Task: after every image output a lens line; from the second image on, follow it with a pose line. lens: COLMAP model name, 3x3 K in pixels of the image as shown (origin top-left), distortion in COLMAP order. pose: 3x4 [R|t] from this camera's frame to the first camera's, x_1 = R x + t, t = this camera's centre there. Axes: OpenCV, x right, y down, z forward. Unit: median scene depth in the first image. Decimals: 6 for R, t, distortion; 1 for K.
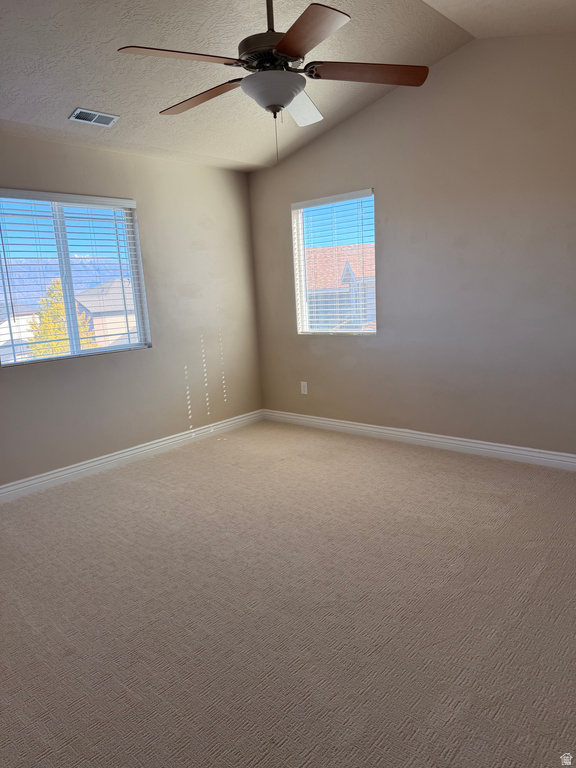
lens RADIAL K [[545.4, 0, 288.0], [0, 545.4, 384.0], [0, 0, 1]] dist [-0.005008, -0.003633]
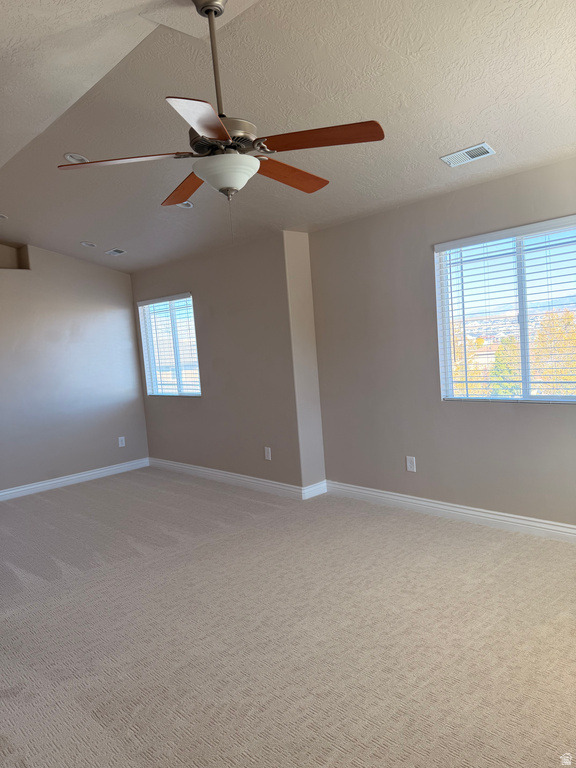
lens RADIAL K [[527.8, 0, 288.8], [0, 527.8, 371.8], [0, 0, 1]] dist [-0.004340, -0.002190]
pose [[-0.058864, 0.110359, -0.992147, 0.571099], [-0.117286, 0.986222, 0.116659, -0.176103], [0.991352, 0.123232, -0.045109, 0.728087]]
